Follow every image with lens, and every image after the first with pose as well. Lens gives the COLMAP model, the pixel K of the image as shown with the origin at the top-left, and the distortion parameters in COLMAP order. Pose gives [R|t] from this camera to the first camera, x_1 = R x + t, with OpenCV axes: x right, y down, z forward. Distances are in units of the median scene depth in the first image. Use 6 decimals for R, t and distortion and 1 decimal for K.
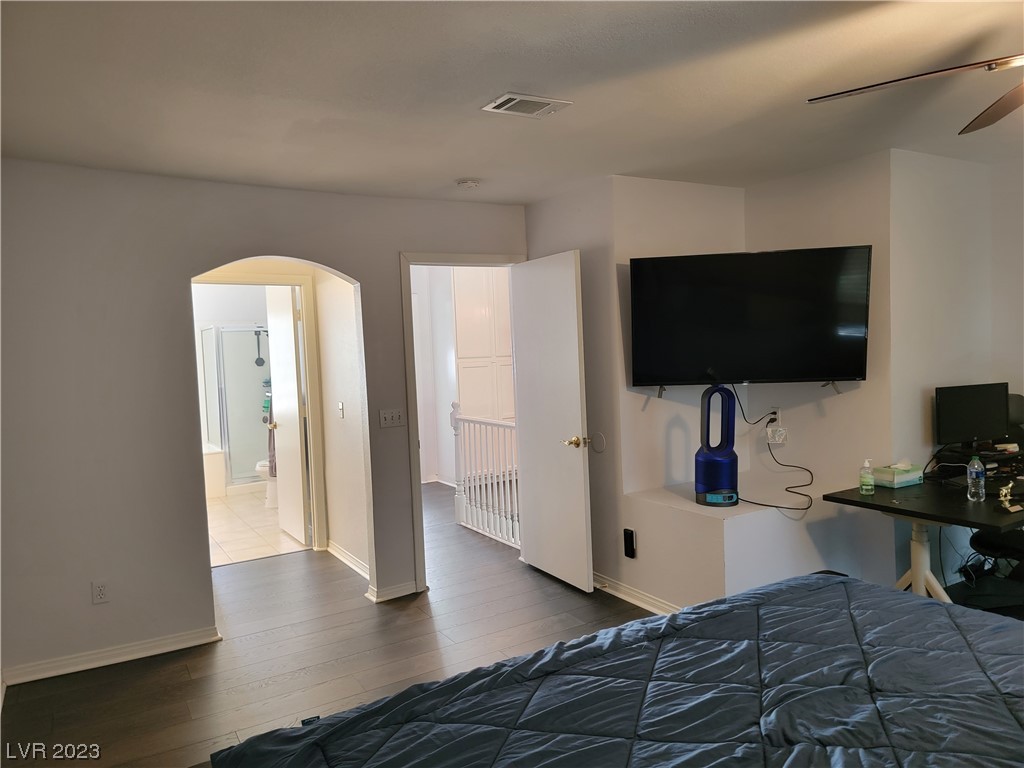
lens RADIAL K [[707.9, 0, 511.9], [0, 707.9, 380.9], [0, 0, 1]] dist [0.078152, -0.063047]
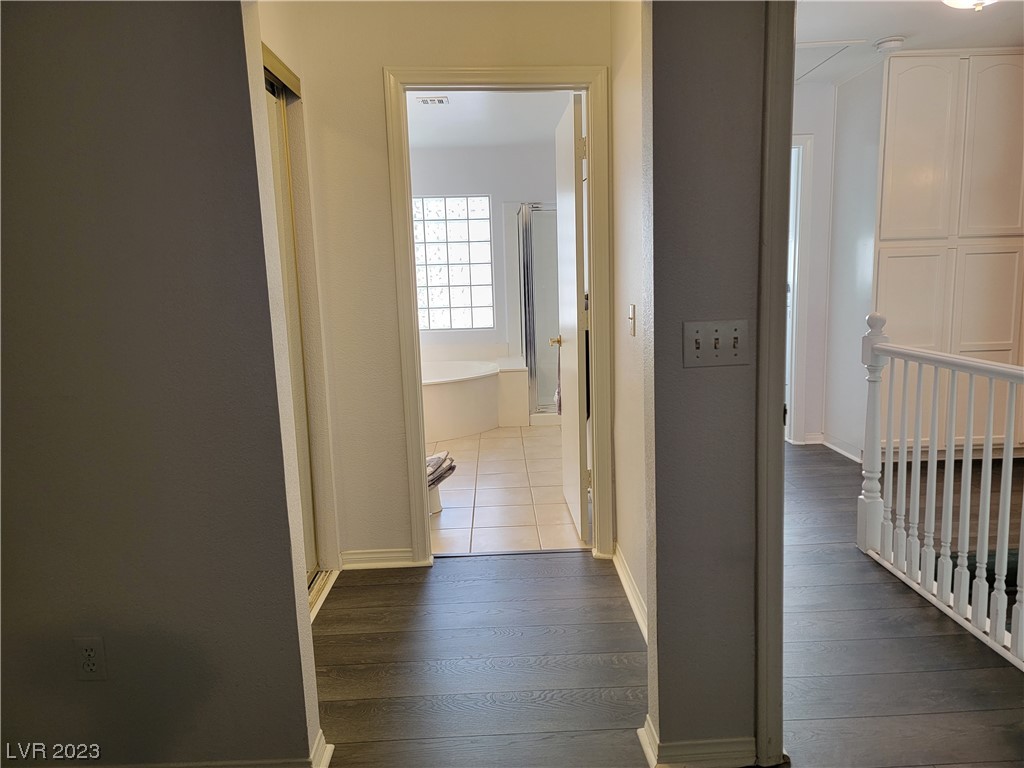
lens RADIAL K [[707.9, 0, 531.1], [0, 707.9, 387.3], [0, 0, 1]] dist [0.078152, -0.063047]
pose [[0.876008, 0.090575, -0.473714, -0.050065], [-0.029637, 0.990461, 0.134572, 0.019208], [0.481384, -0.103847, 0.870336, 0.445833]]
